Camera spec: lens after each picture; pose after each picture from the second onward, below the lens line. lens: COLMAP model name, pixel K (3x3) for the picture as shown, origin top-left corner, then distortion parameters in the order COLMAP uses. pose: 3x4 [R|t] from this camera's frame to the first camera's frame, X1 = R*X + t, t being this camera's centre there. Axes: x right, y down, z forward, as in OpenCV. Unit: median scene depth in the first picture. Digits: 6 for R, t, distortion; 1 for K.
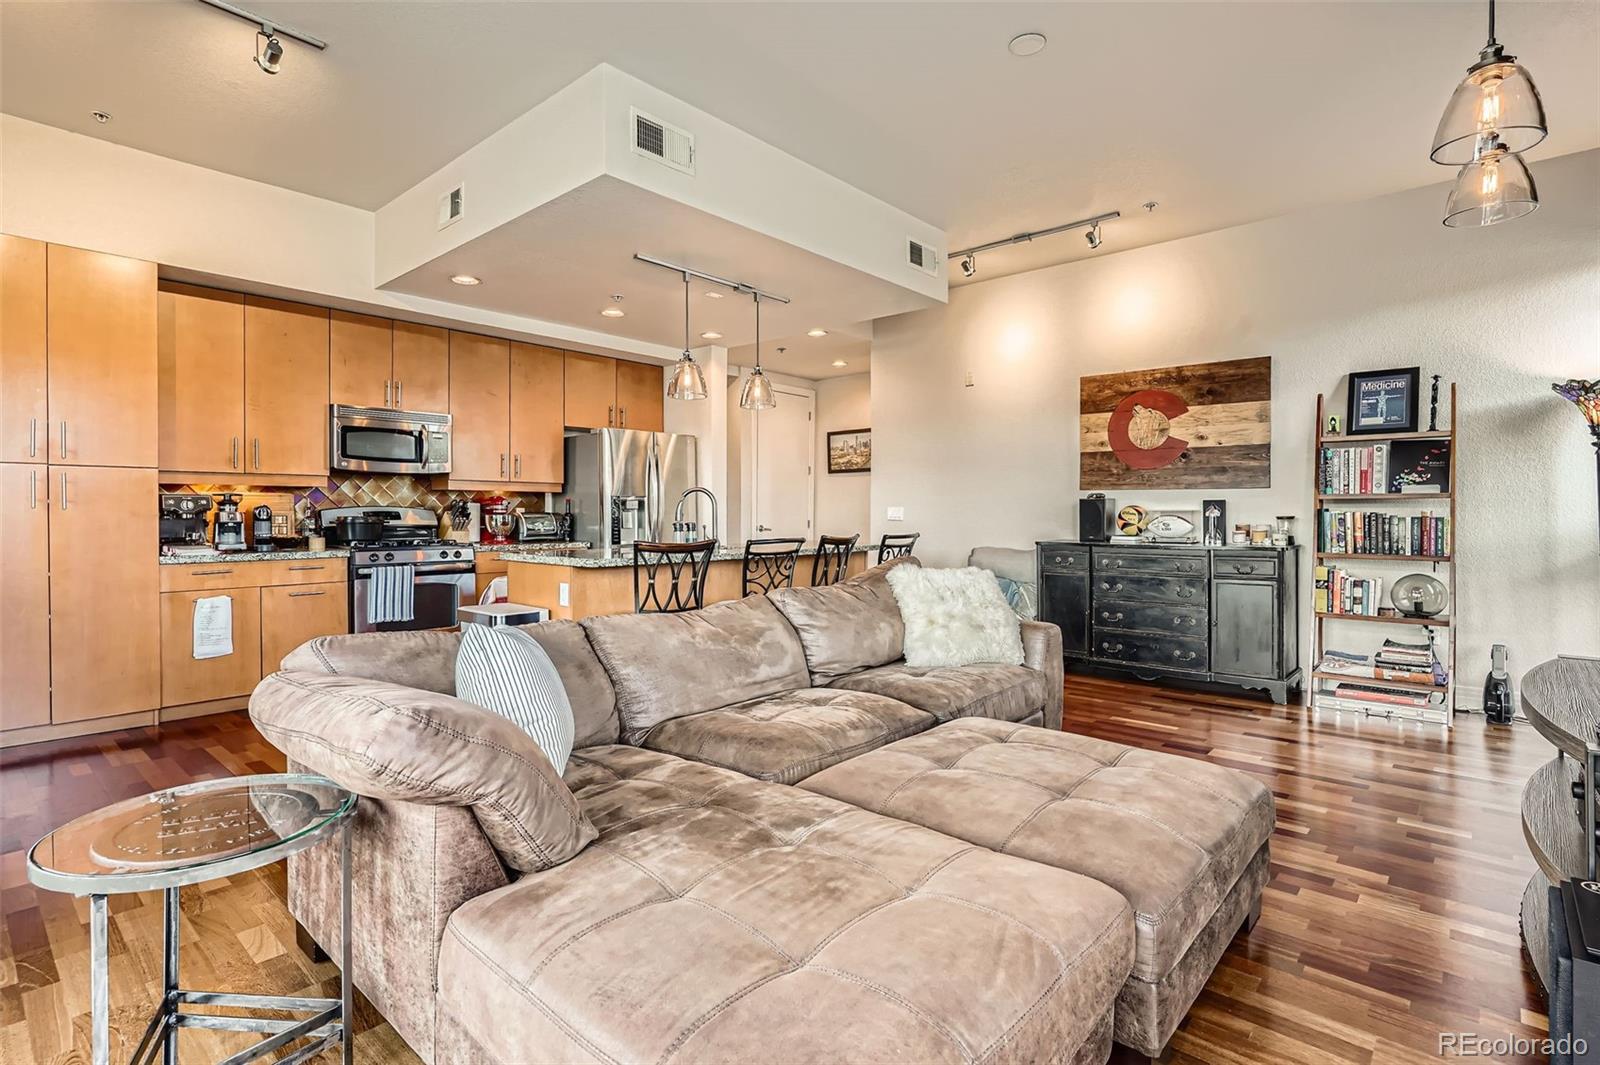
lens RADIAL K [[769.3, 0, 781.8], [0, 769.3, 513.5], [0, 0, 1]] dist [-0.001241, -0.000491]
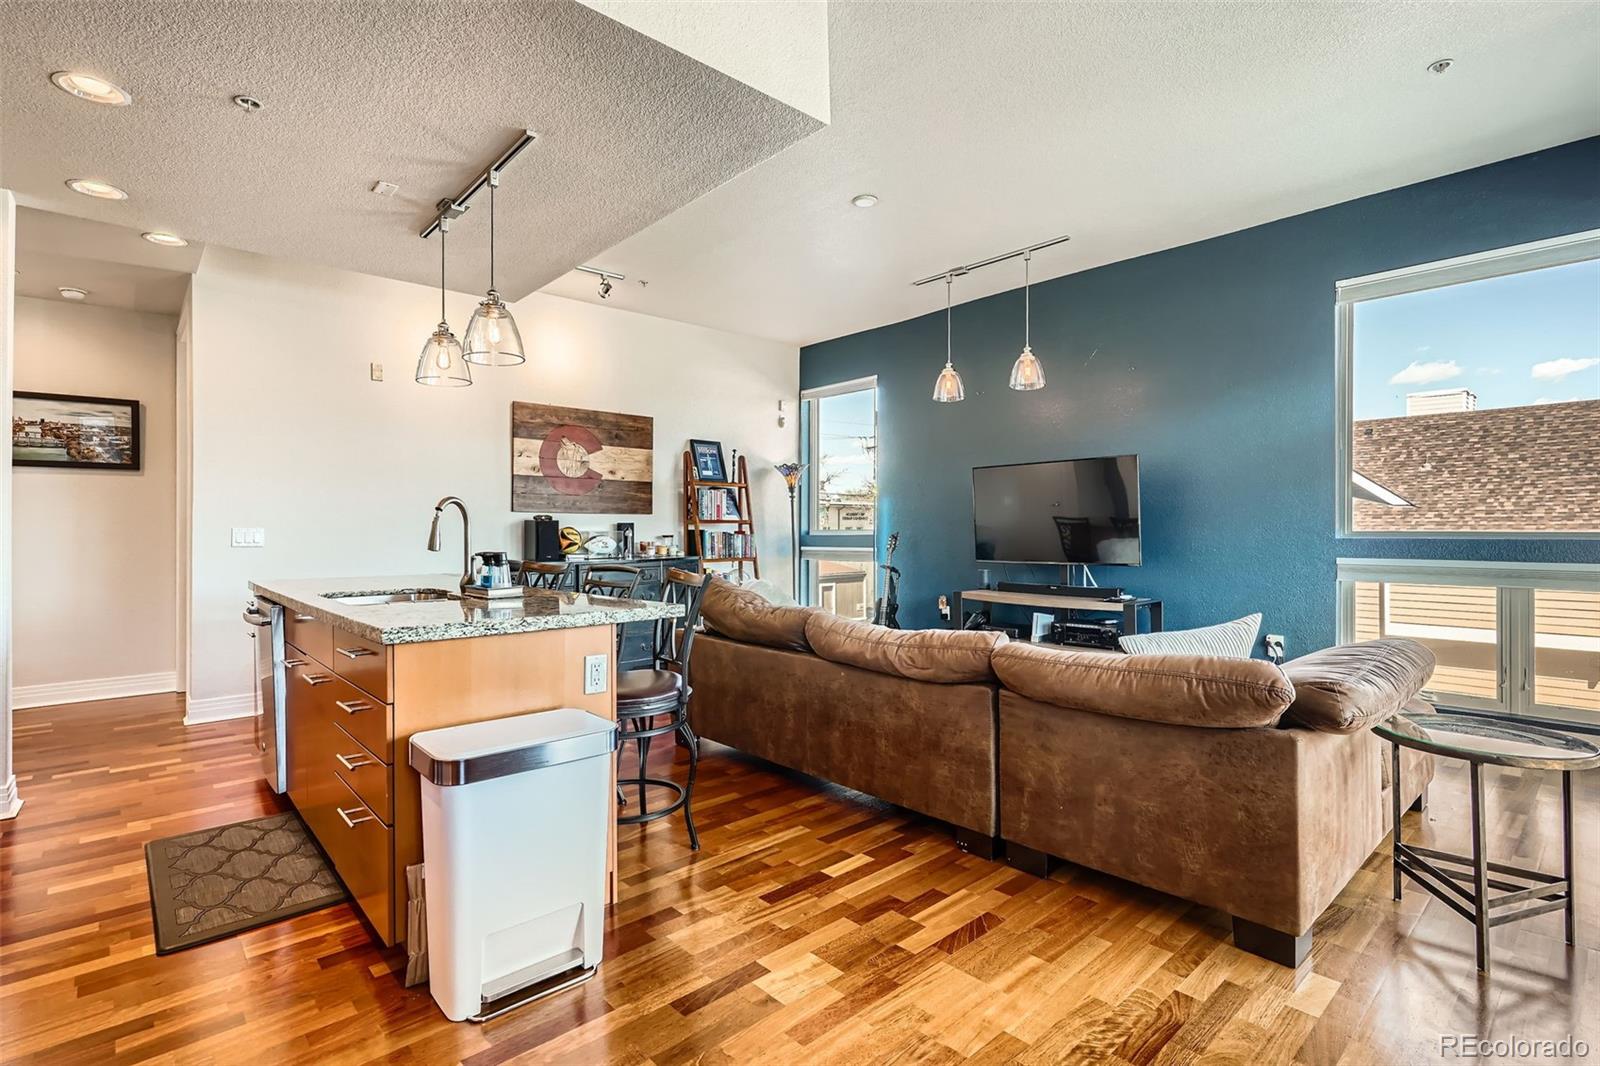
lens RADIAL K [[763.5, 0, 791.5], [0, 763.5, 529.8], [0, 0, 1]] dist [0.003004, -0.000124]
pose [[0.104016, -0.001736, 0.994574, -0.668576], [0.006014, 0.999981, 0.001116, -0.005925], [-0.994557, 0.005865, 0.104025, 0.607663]]
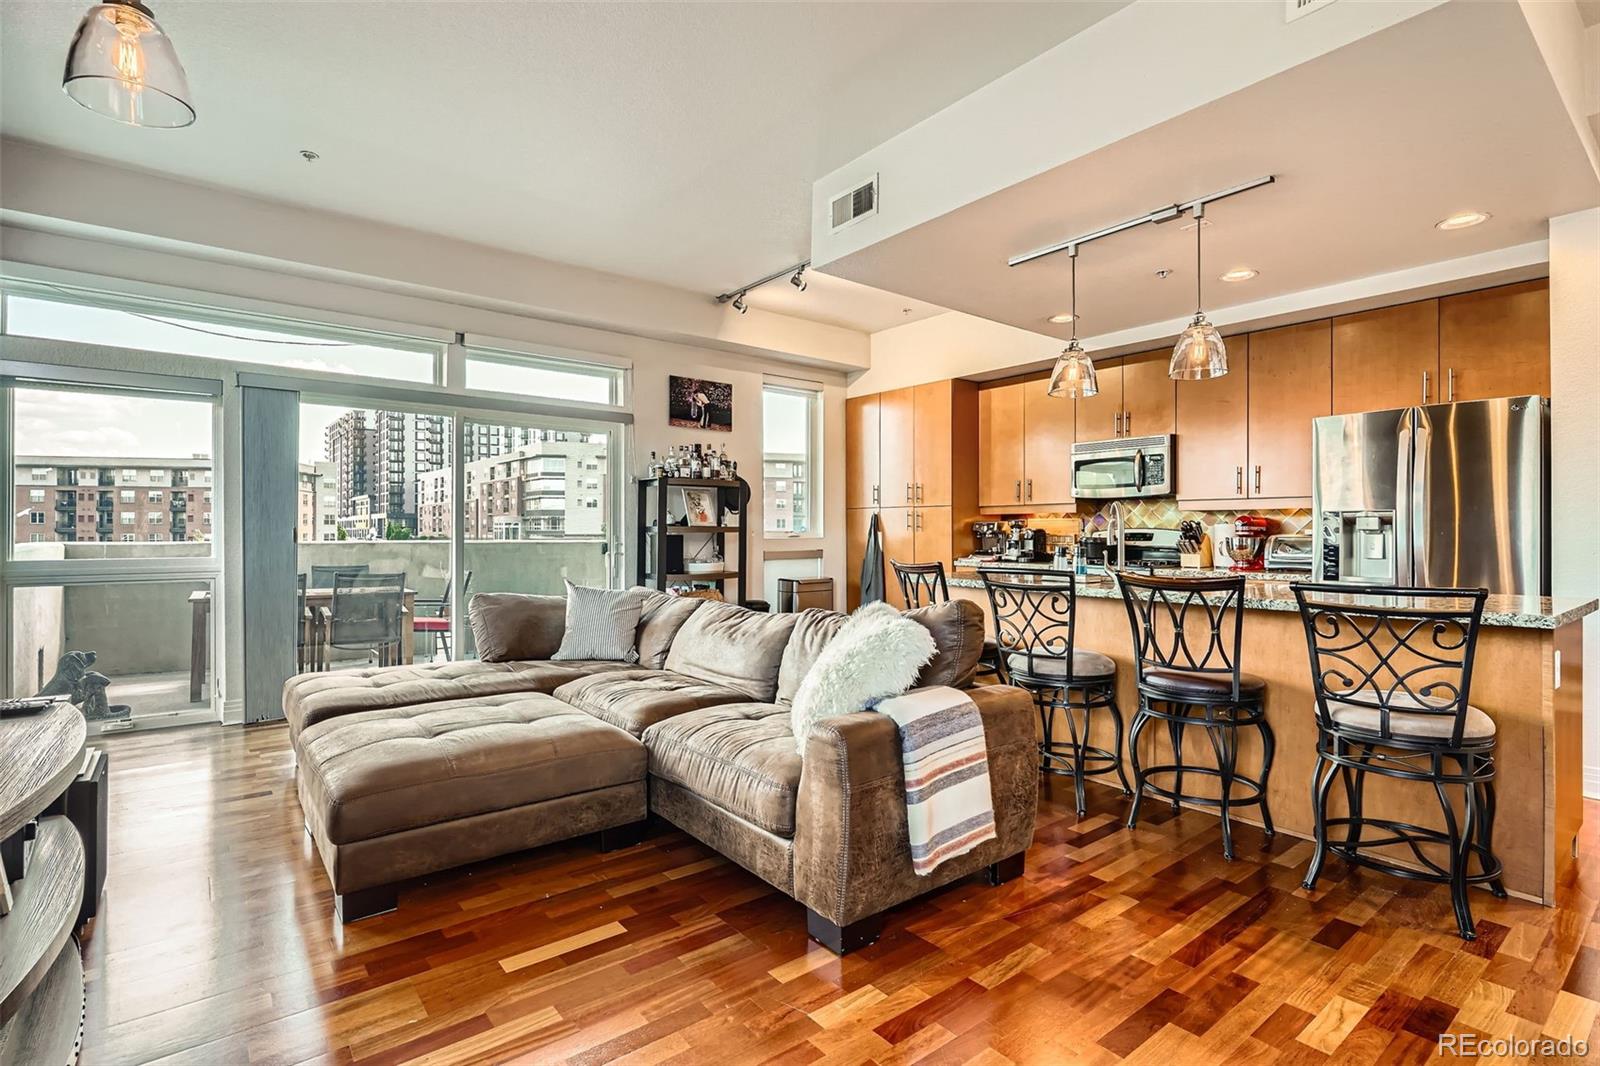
lens RADIAL K [[769.1, 0, 785.9], [0, 769.1, 529.8], [0, 0, 1]] dist [0.003083, -0.000303]
pose [[-0.167007, -0.002776, -0.985952, 0.661949], [-0.003044, 0.999993, -0.002300, -0.003480], [0.985951, 0.002617, -0.167015, 0.747049]]
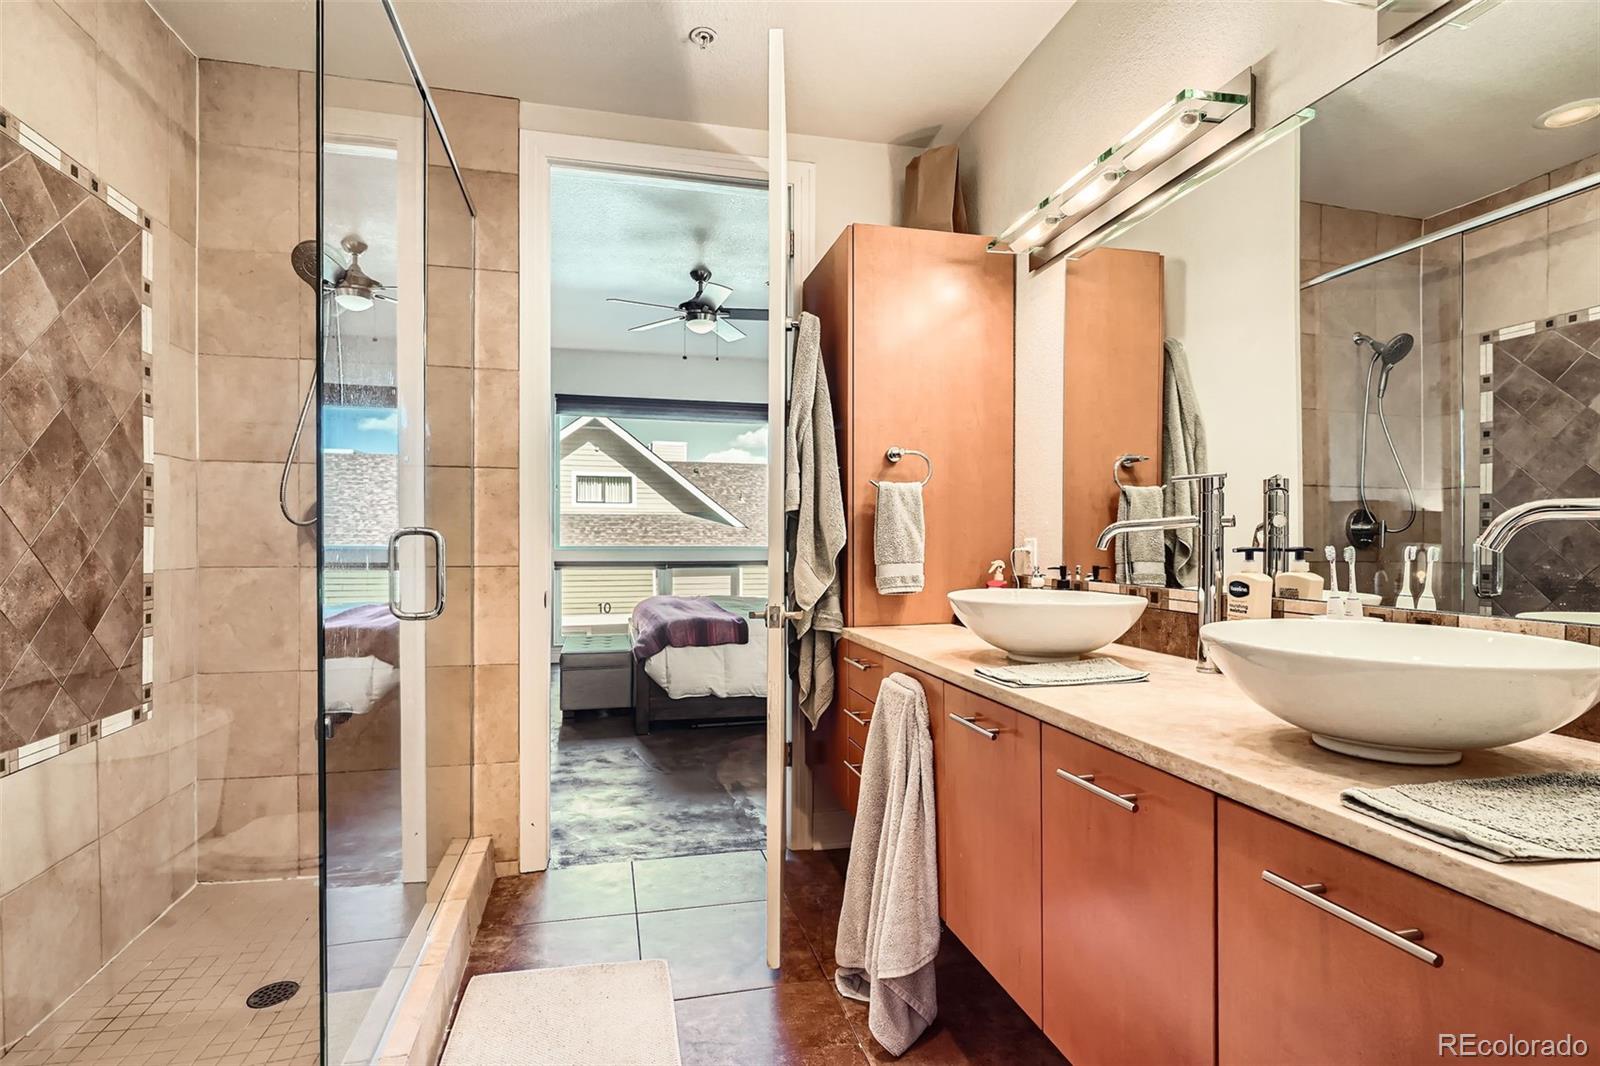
lens RADIAL K [[773.9, 0, 788.8], [0, 773.9, 531.0], [0, 0, 1]] dist [-0.001056, 0.000576]
pose [[-0.822232, 0.008638, 0.569087, 0.092090], [0.001500, 0.999914, -0.013010, -0.009239], [-0.569151, -0.009844, -0.822174, 2.145823]]
